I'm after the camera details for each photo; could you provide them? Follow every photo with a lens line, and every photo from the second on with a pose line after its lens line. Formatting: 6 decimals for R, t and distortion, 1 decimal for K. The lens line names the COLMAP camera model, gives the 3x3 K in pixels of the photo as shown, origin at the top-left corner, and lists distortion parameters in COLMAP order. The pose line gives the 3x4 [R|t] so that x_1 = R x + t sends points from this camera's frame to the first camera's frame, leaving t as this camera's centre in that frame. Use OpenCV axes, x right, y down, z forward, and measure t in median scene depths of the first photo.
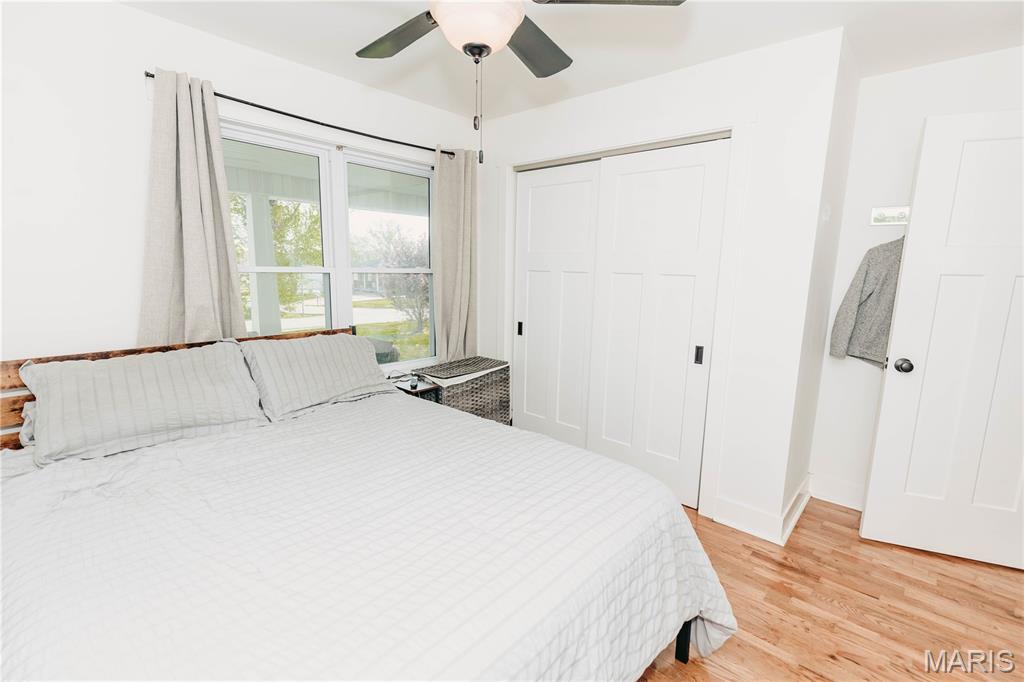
lens RADIAL K [[465.9, 0, 516.2], [0, 465.9, 344.6], [0, 0, 1]] dist [0.016326, -0.006395]
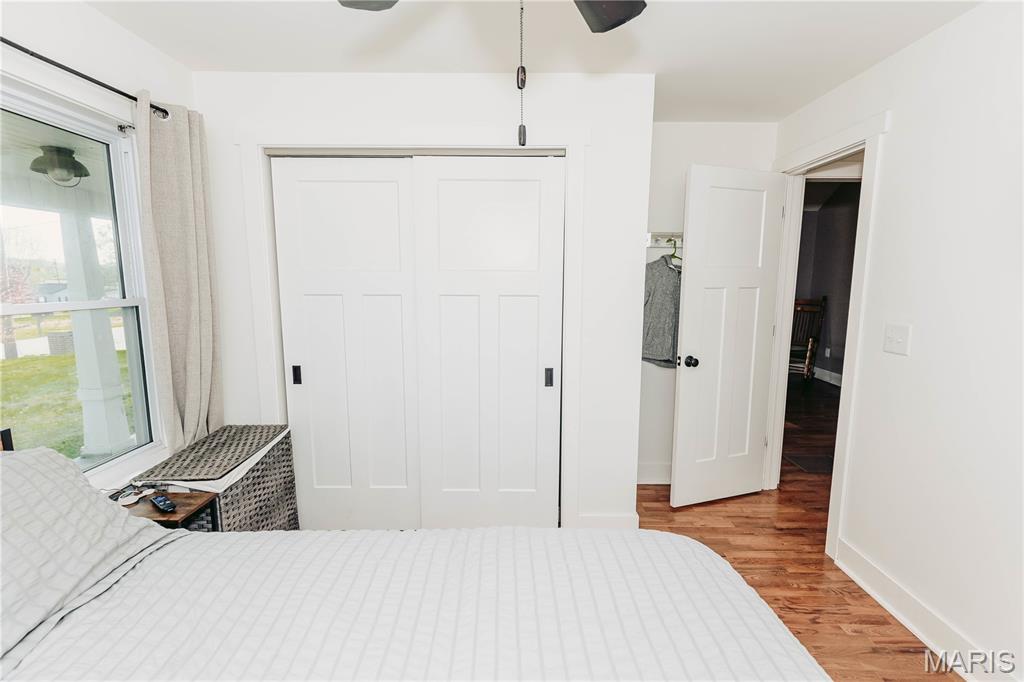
lens RADIAL K [[465.9, 0, 516.2], [0, 465.9, 344.6], [0, 0, 1]] dist [0.016326, -0.006395]
pose [[0.746938, -0.110489, 0.655649, -0.239171], [0.127009, 0.991648, 0.022419, -0.062959], [-0.652650, 0.066528, 0.754733, 0.266709]]
